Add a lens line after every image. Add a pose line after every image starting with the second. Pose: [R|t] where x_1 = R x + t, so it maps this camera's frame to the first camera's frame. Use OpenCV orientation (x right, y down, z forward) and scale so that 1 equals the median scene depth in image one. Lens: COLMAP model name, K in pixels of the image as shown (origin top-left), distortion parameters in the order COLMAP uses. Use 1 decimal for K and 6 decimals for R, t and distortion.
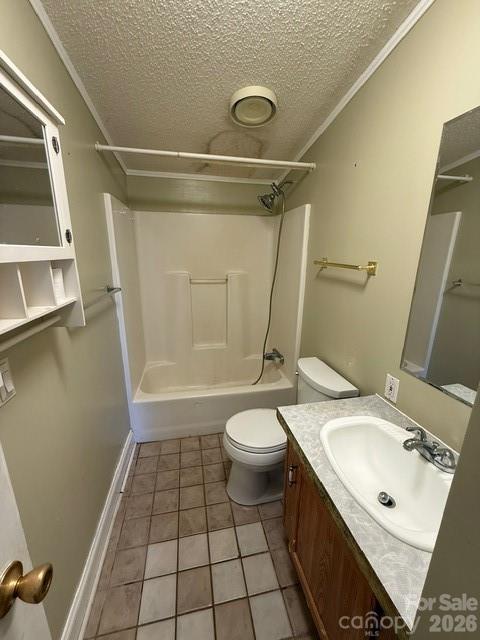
lens RADIAL K [[254.3, 0, 240.1], [0, 254.3, 319.7], [0, 0, 1]] dist [-0.000428, -0.000479]
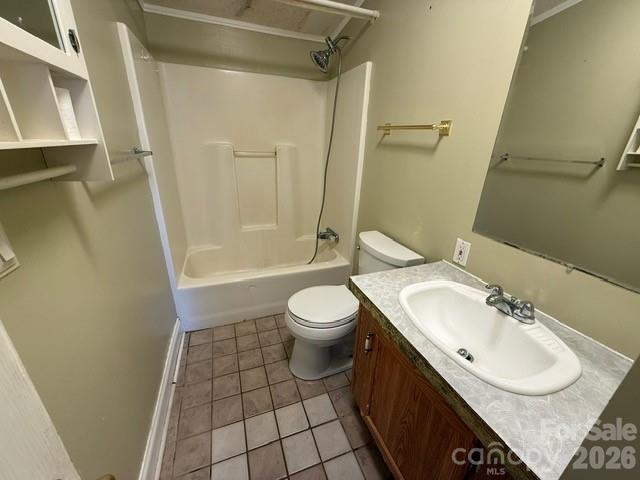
lens RADIAL K [[254.3, 0, 319.3], [0, 254.3, 239.5], [0, 0, 1]] dist [-0.000428, -0.000479]
pose [[0.988103, -0.033718, 0.150053, -0.079456], [0.015571, 0.992590, 0.120507, 0.073061], [-0.153005, -0.116736, 0.981306, 0.091889]]
